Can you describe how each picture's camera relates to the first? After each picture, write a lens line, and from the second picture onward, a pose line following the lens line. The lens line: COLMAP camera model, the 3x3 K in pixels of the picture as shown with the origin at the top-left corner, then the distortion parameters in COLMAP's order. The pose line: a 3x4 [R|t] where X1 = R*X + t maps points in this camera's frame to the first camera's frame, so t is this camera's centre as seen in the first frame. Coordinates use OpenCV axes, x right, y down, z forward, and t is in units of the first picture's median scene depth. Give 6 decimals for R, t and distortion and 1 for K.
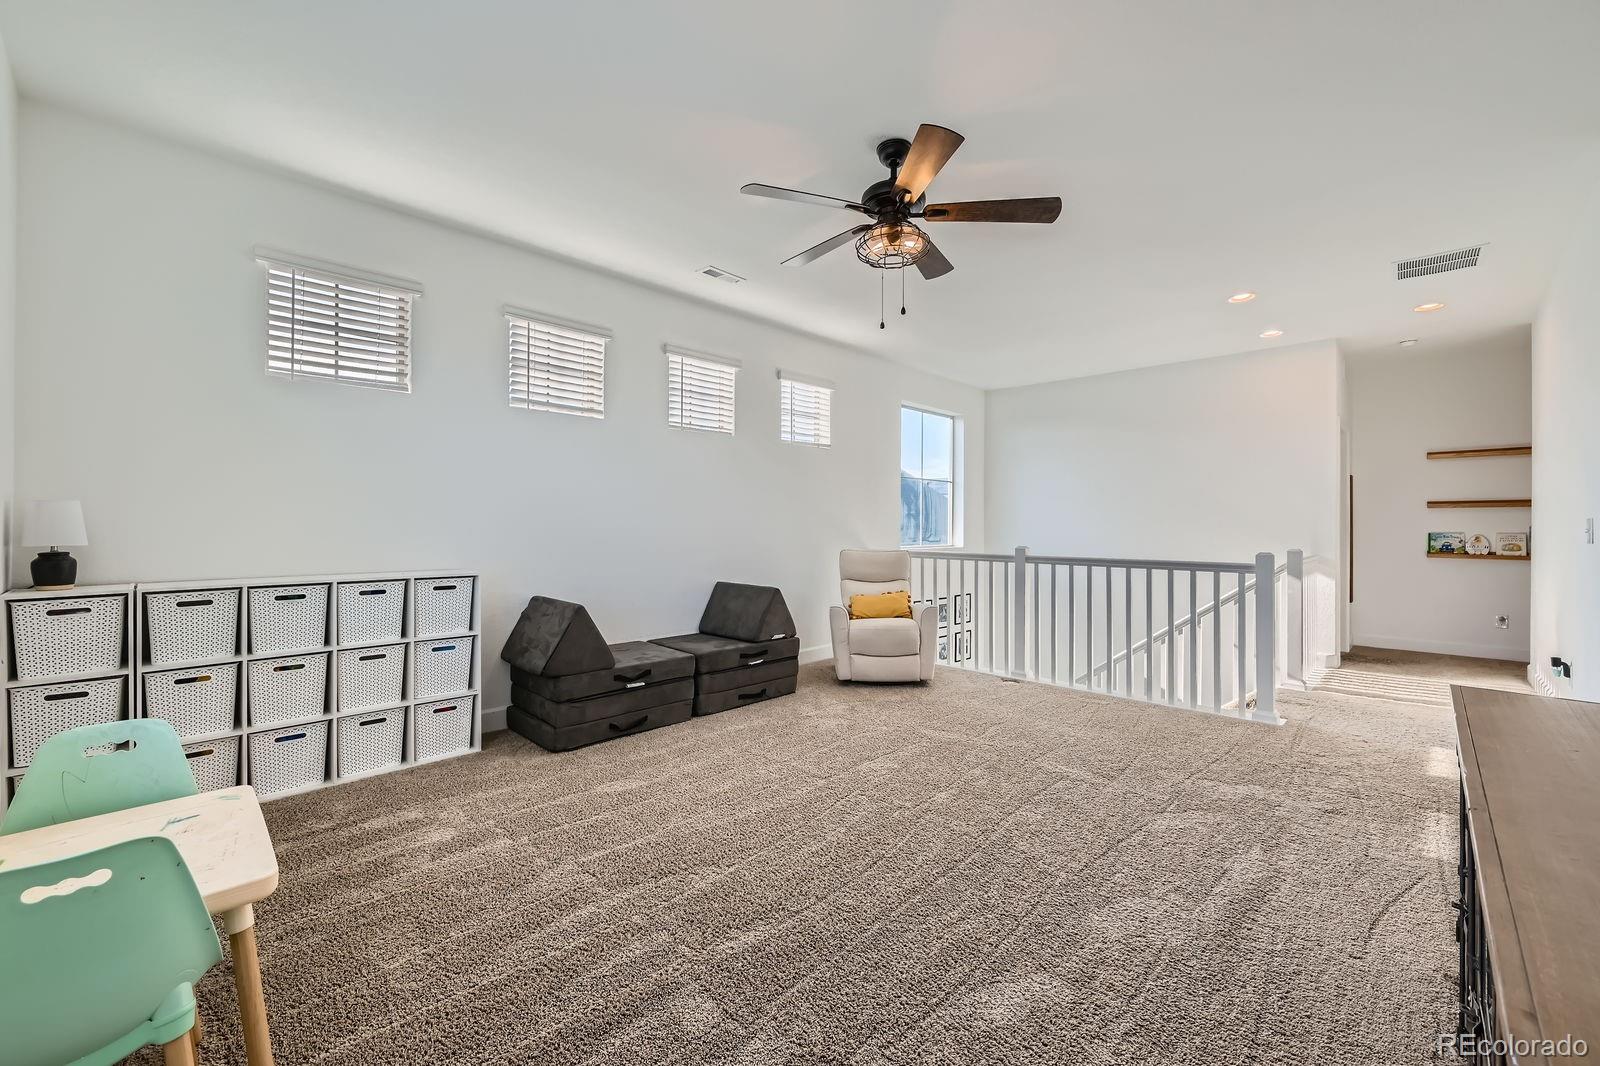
lens RADIAL K [[637.1, 0, 801.8], [0, 637.1, 521.8], [0, 0, 1]] dist [-0.001925, -0.000164]
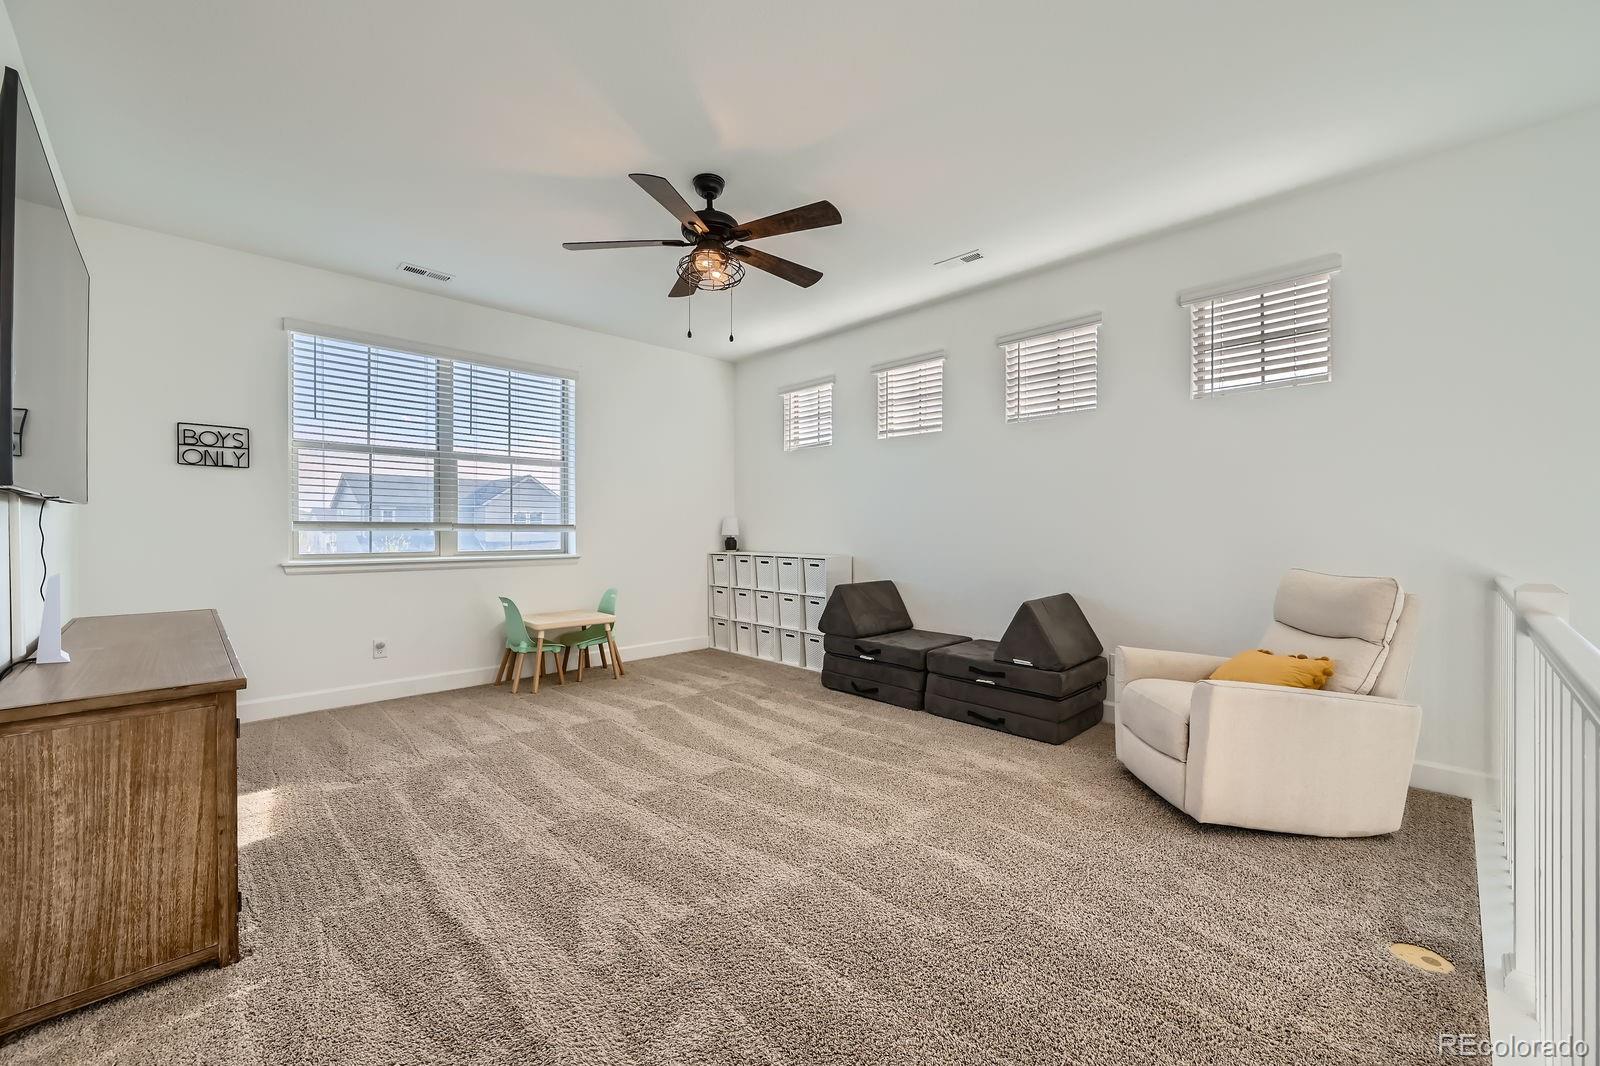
lens RADIAL K [[637.1, 0, 801.9], [0, 637.1, 532.3], [0, 0, 1]] dist [-0.001925, -0.000164]
pose [[-0.009900, 0.004463, -0.999941, 0.858293], [0.002278, 0.999988, 0.004441, 0.011184], [0.999948, -0.002233, -0.009910, 0.804704]]
